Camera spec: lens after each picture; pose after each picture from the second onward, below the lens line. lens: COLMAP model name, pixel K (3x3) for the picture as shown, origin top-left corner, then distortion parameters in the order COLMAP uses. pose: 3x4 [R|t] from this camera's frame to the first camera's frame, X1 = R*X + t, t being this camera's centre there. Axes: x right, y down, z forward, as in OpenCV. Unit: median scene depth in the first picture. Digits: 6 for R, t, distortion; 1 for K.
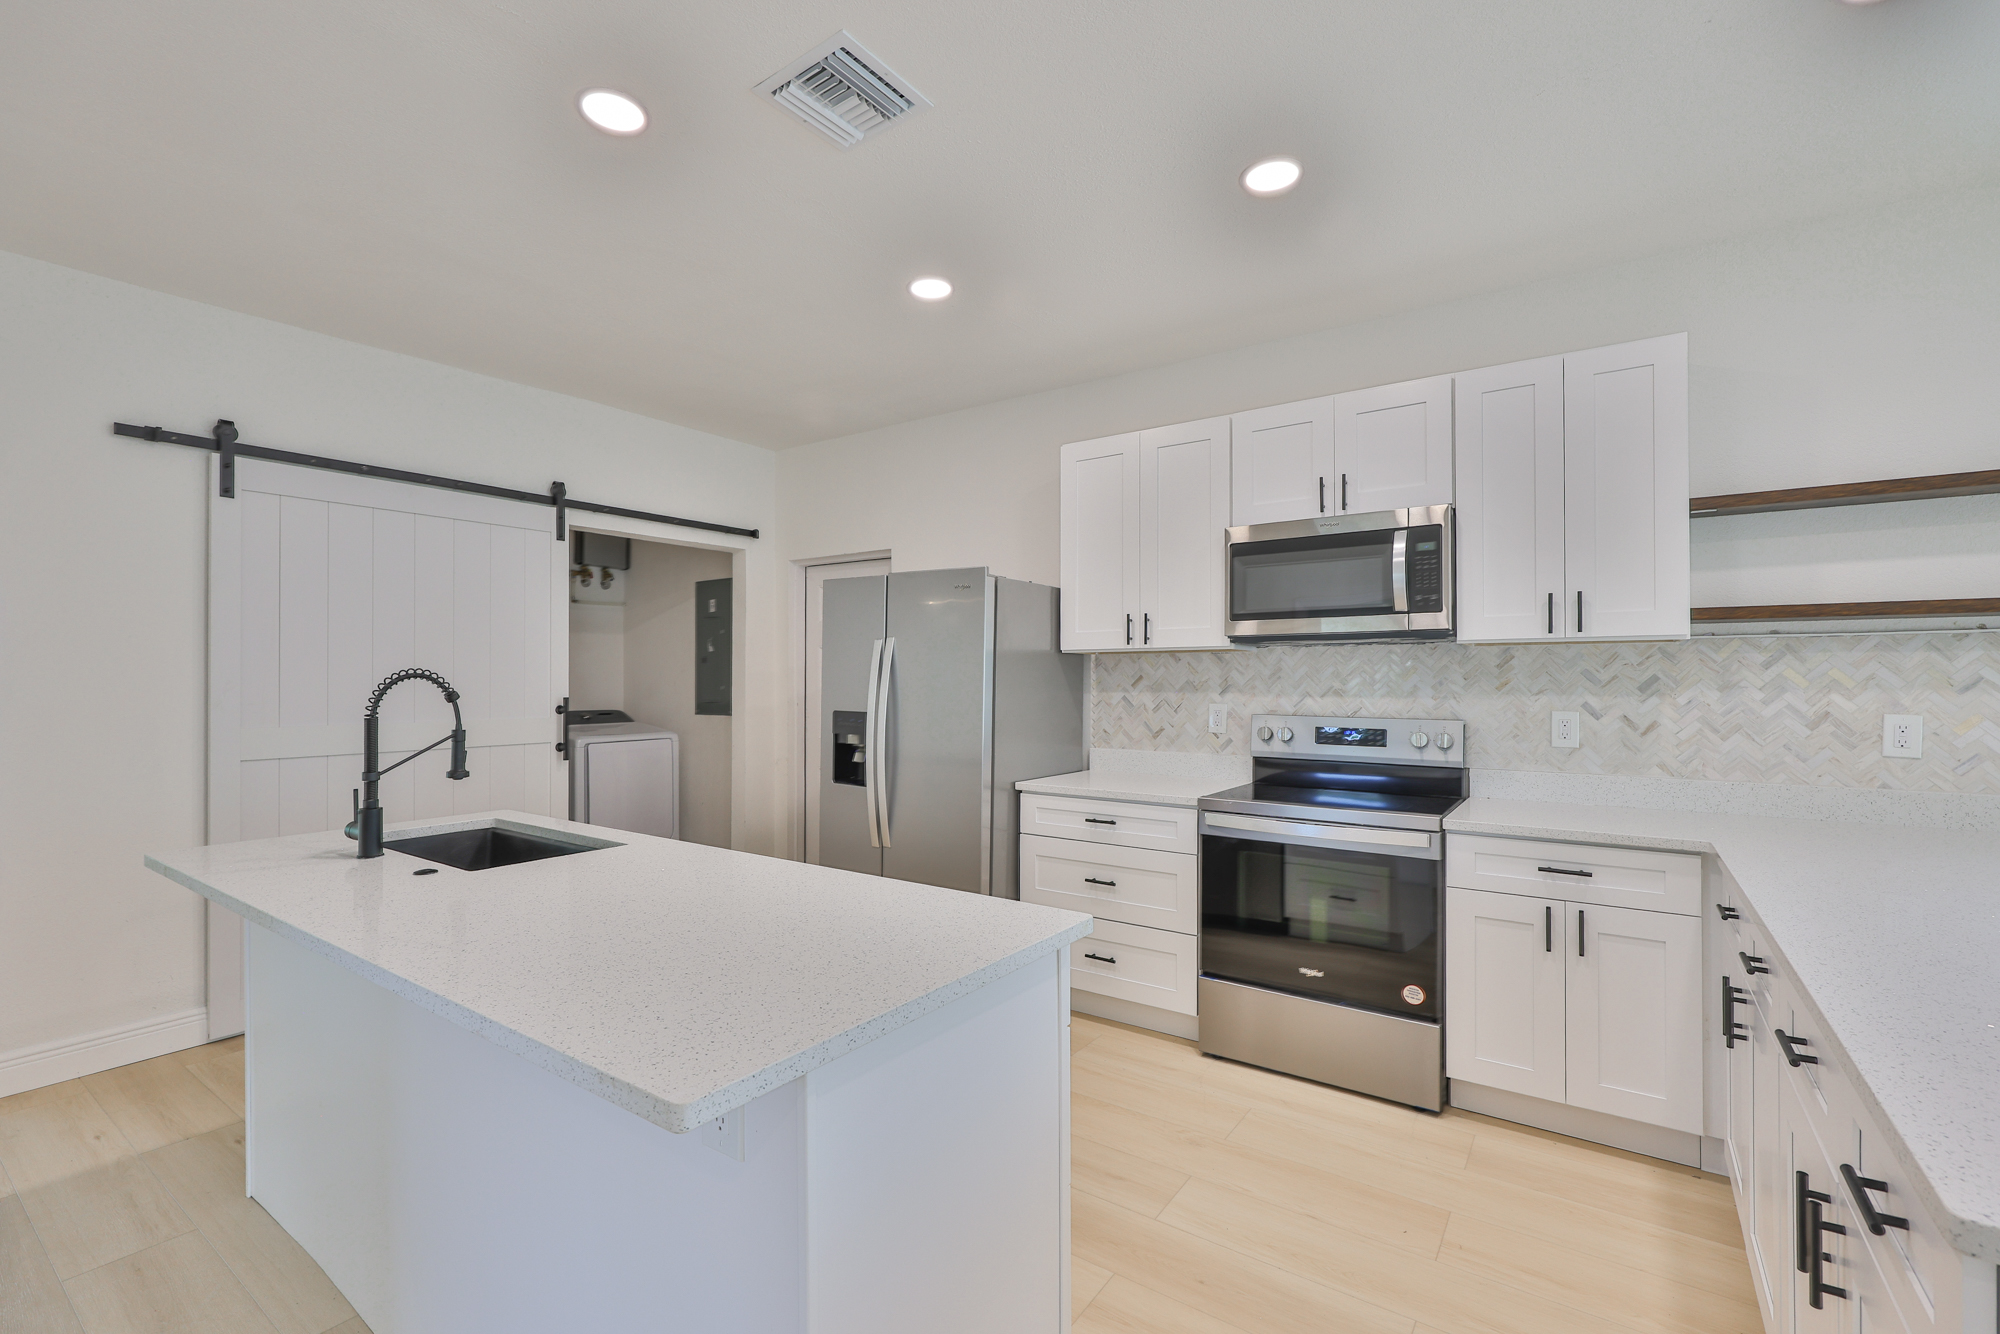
lens RADIAL K [[873.4, 0, 983.5], [0, 873.4, 672.9], [0, 0, 1]] dist [-0.000718, 0.000233]
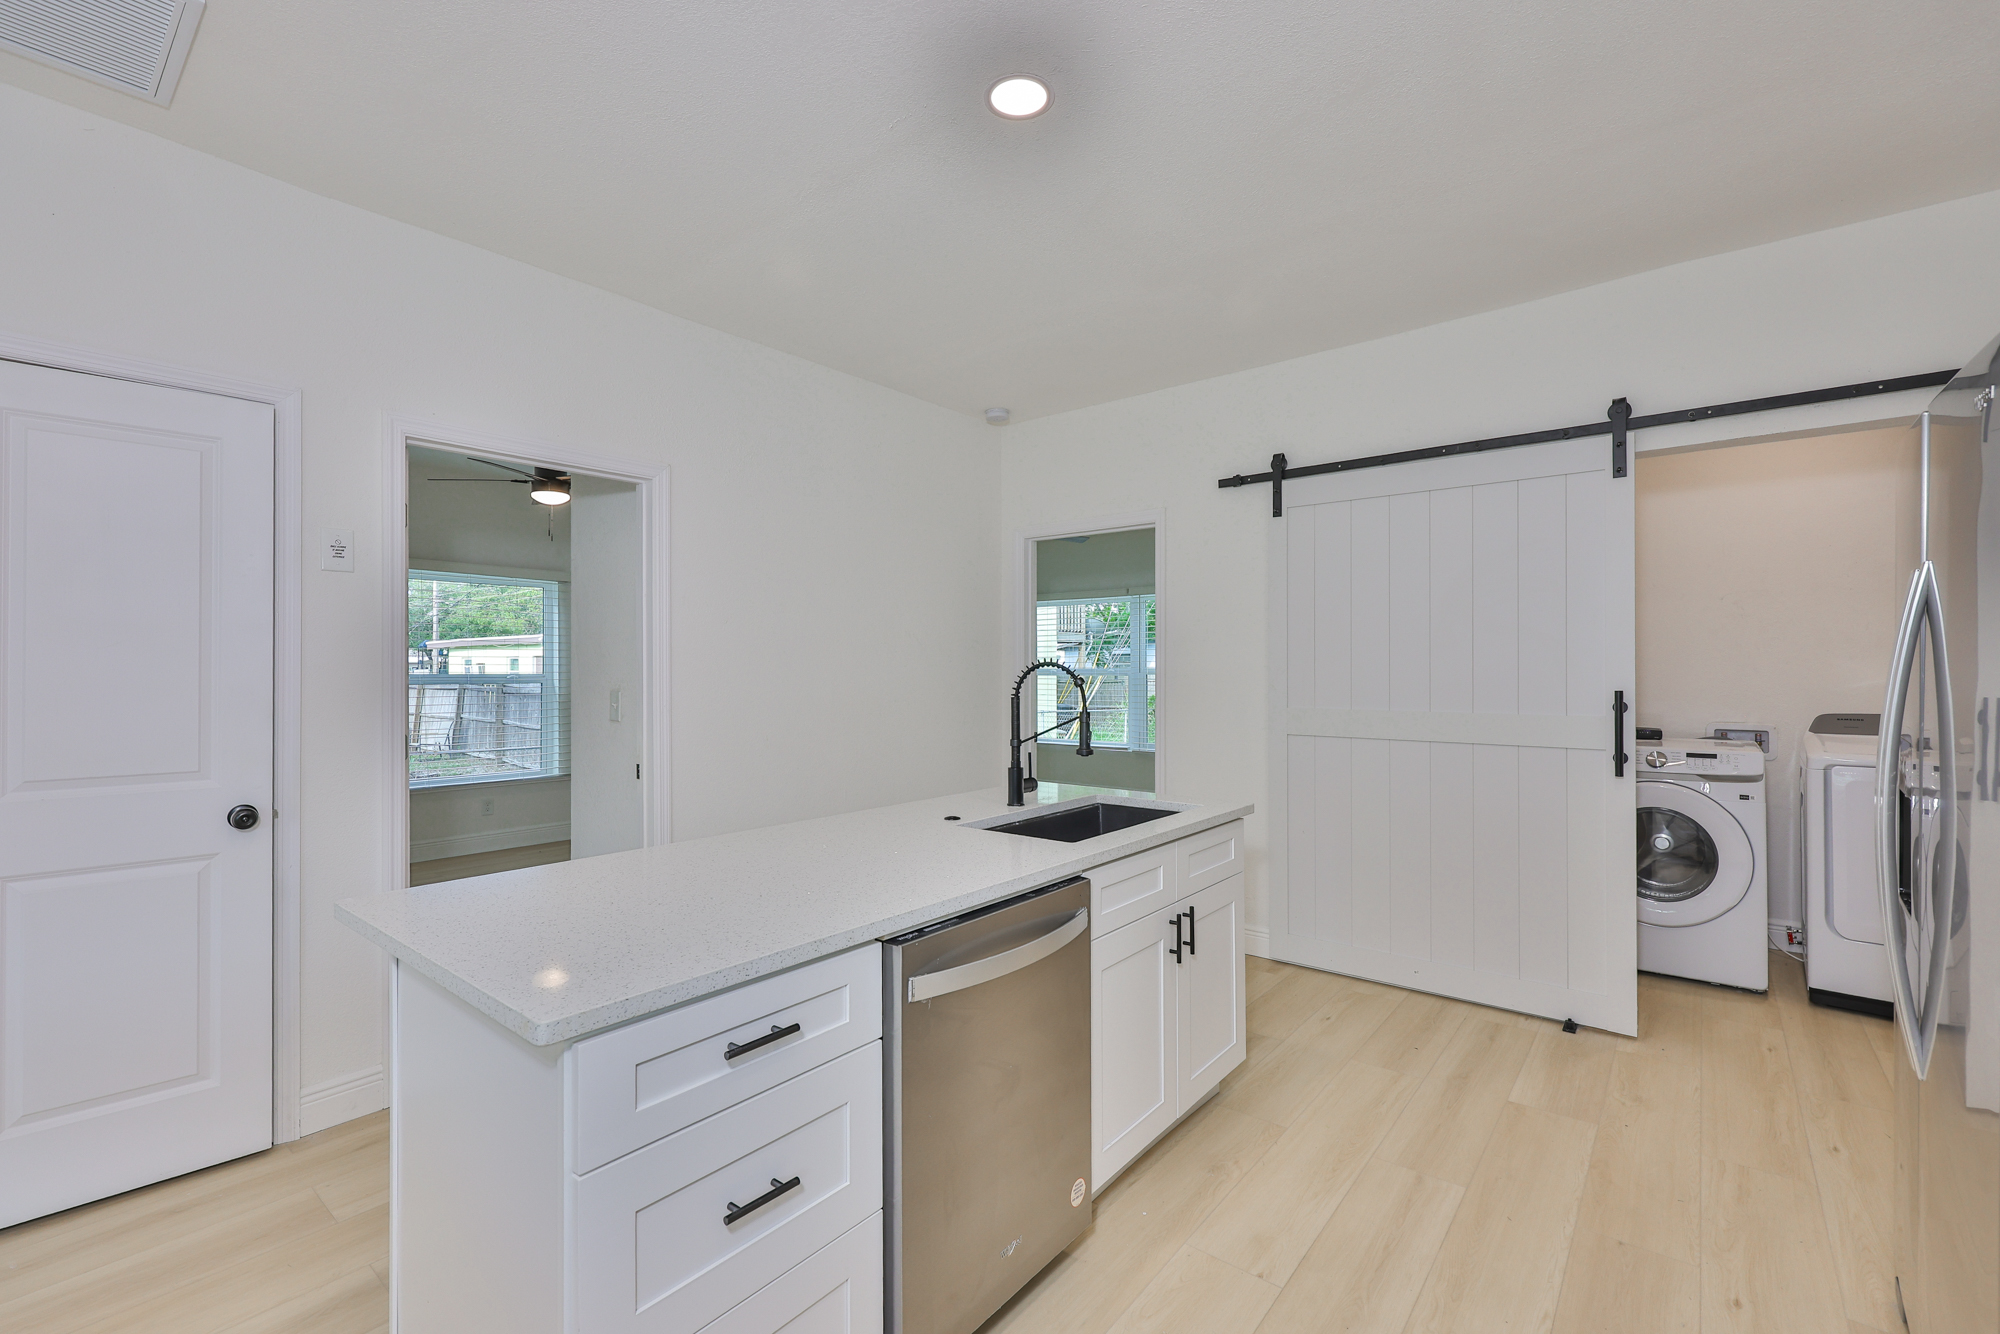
lens RADIAL K [[867.2, 0, 973.4], [0, 867.2, 663.6], [0, 0, 1]] dist [0.000639, -0.000037]
pose [[-0.079722, -0.001065, -0.996817, 0.369971], [0.008457, 0.999963, -0.001745, 0.002363], [0.996781, -0.008570, -0.079710, 0.661815]]
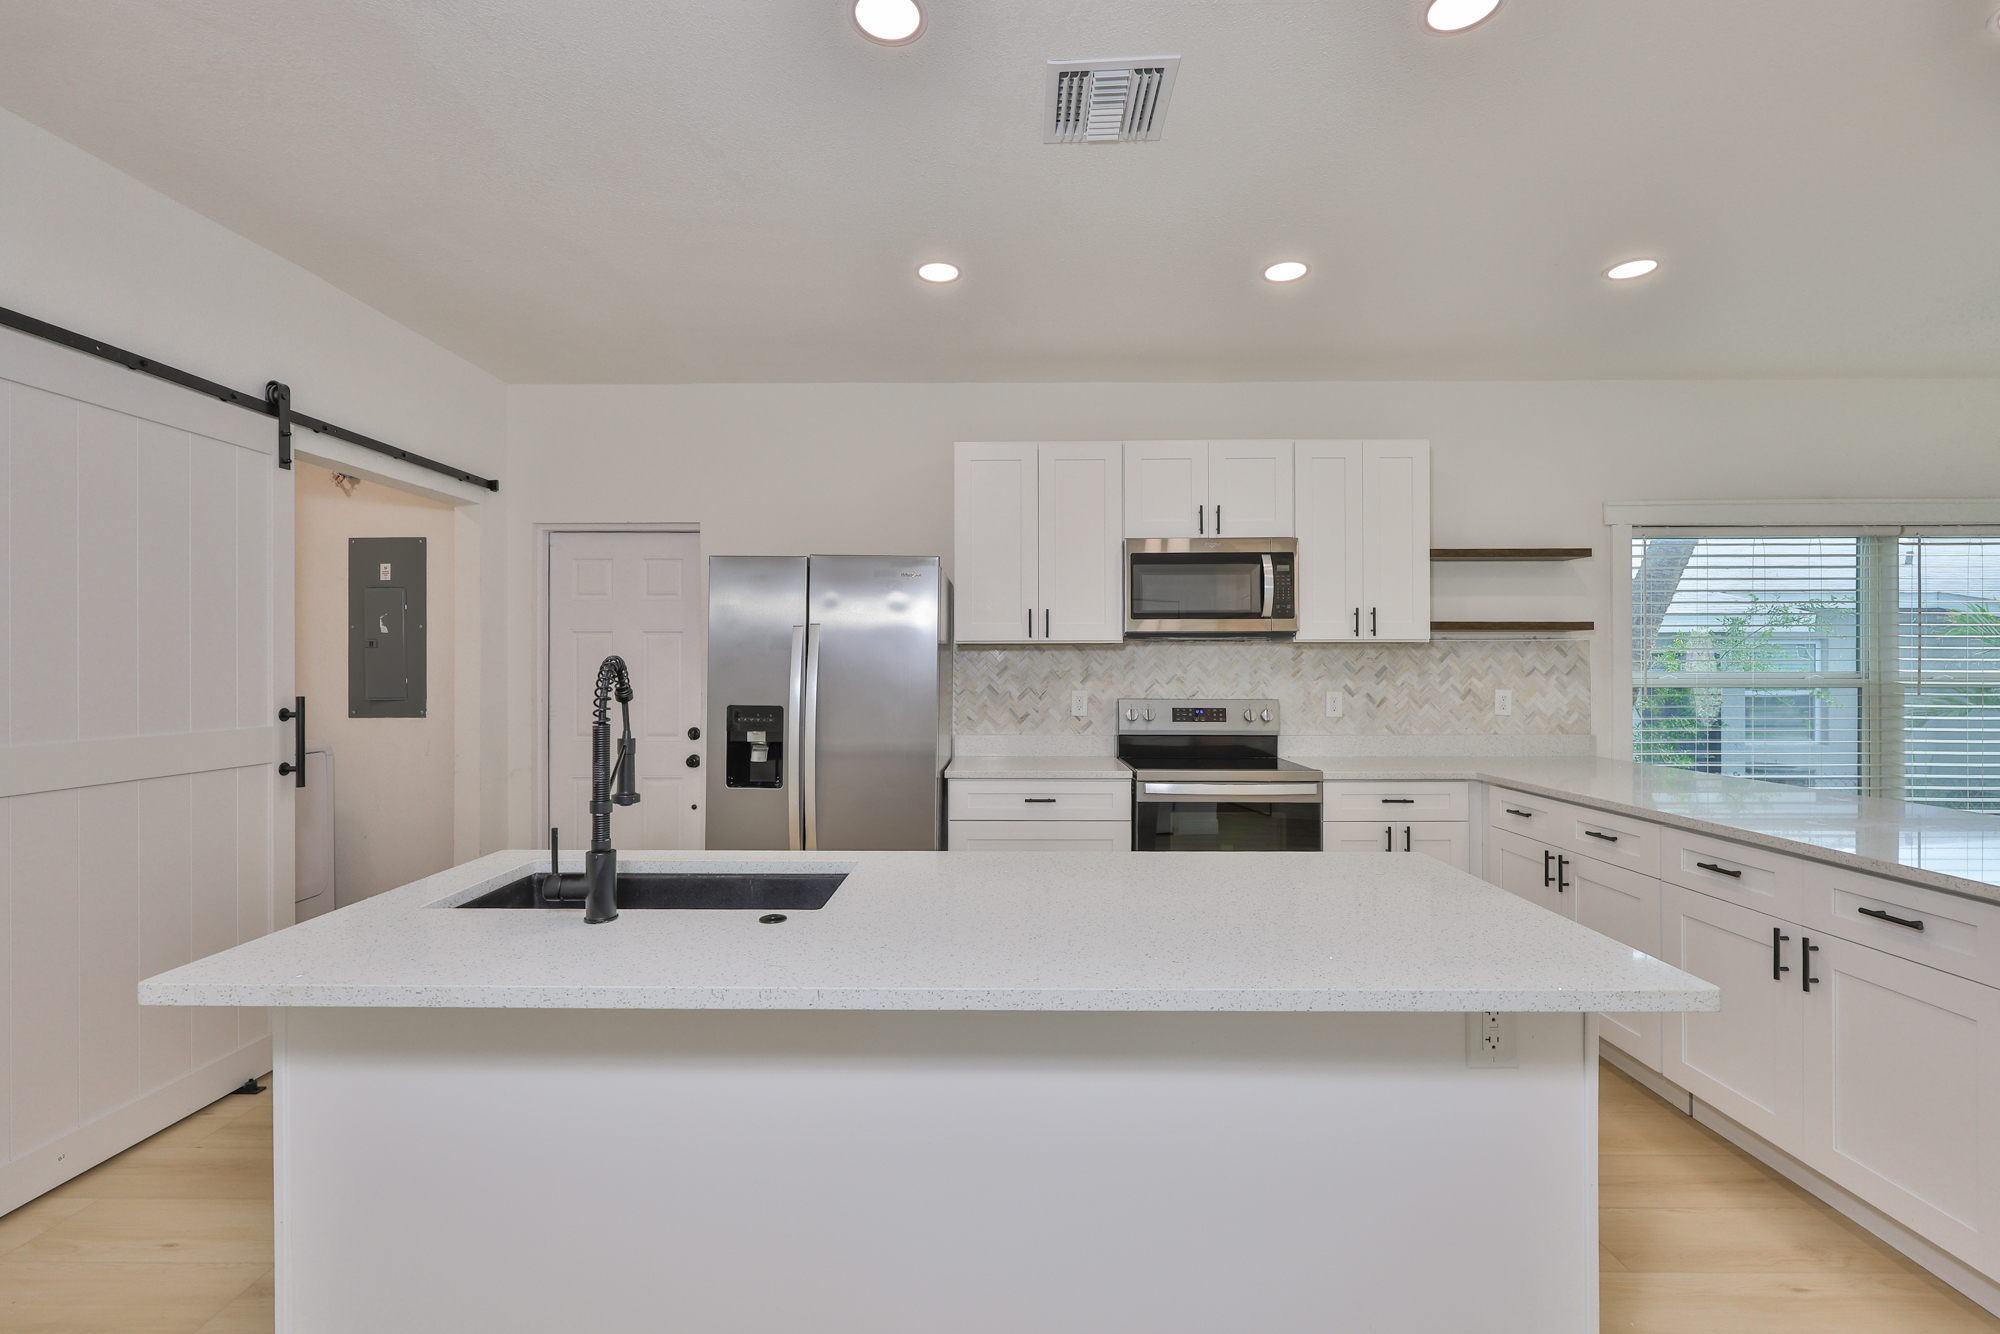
lens RADIAL K [[876.4, 0, 990.6], [0, 876.4, 669.7], [0, 0, 1]] dist [-0.001096, -0.000033]
pose [[0.820410, -0.002420, 0.571771, -0.544487], [-0.002830, 0.999962, 0.008293, -0.001088], [-0.571769, -0.008422, 0.820371, 0.145105]]
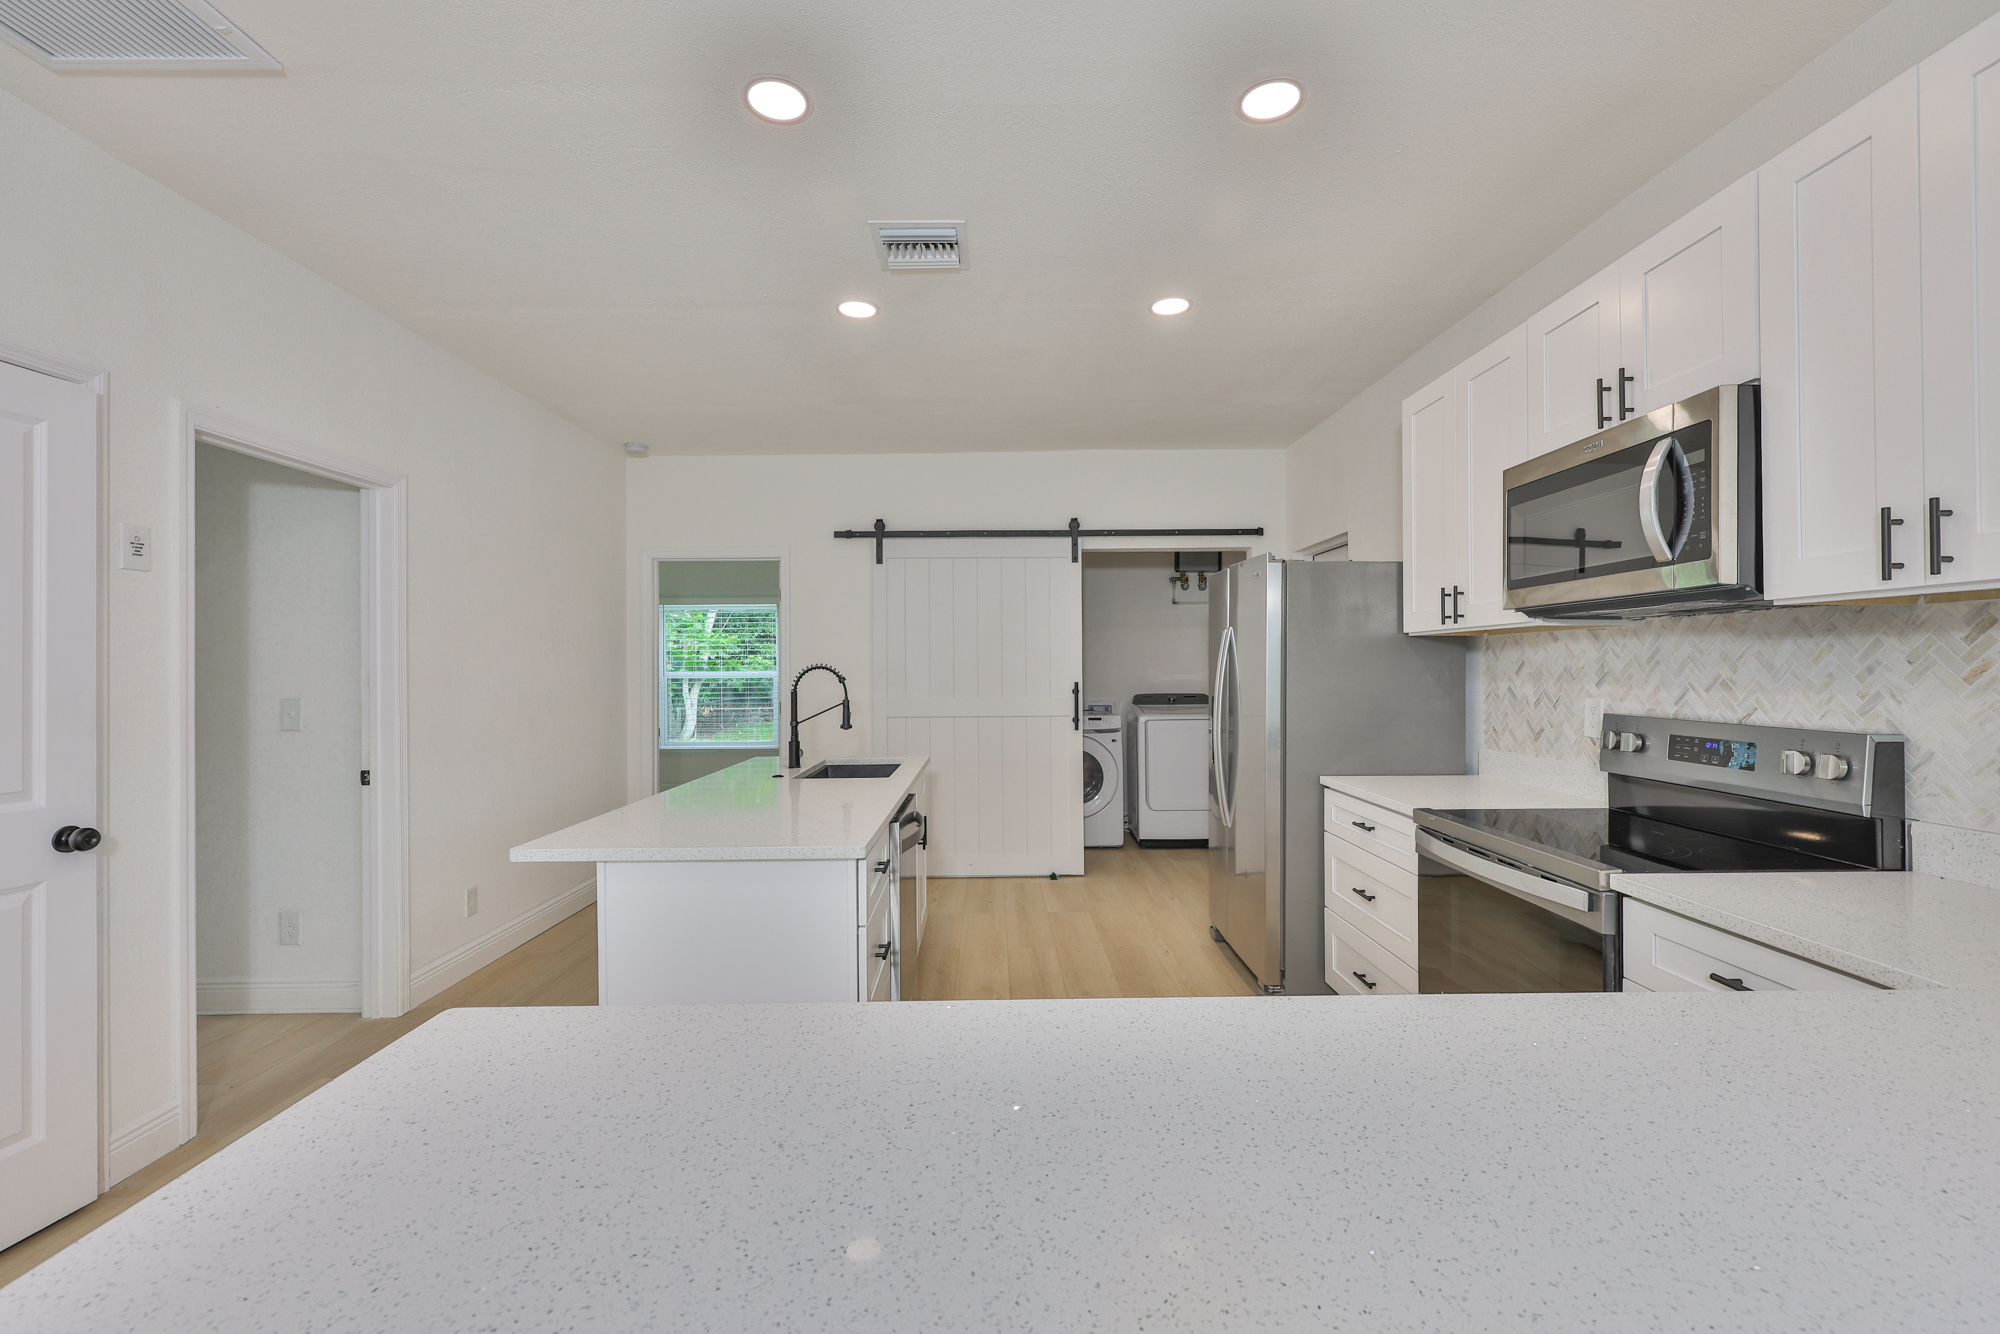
lens RADIAL K [[859.1, 0, 1000.0], [0, 859.1, 667.0], [0, 0, 1]] dist [-0.002390, -0.000104]
pose [[0.589509, -0.005340, -0.807744, 0.632832], [0.012202, 0.999923, 0.002295, 0.001397], [0.807669, -0.011209, 0.589529, 0.187061]]
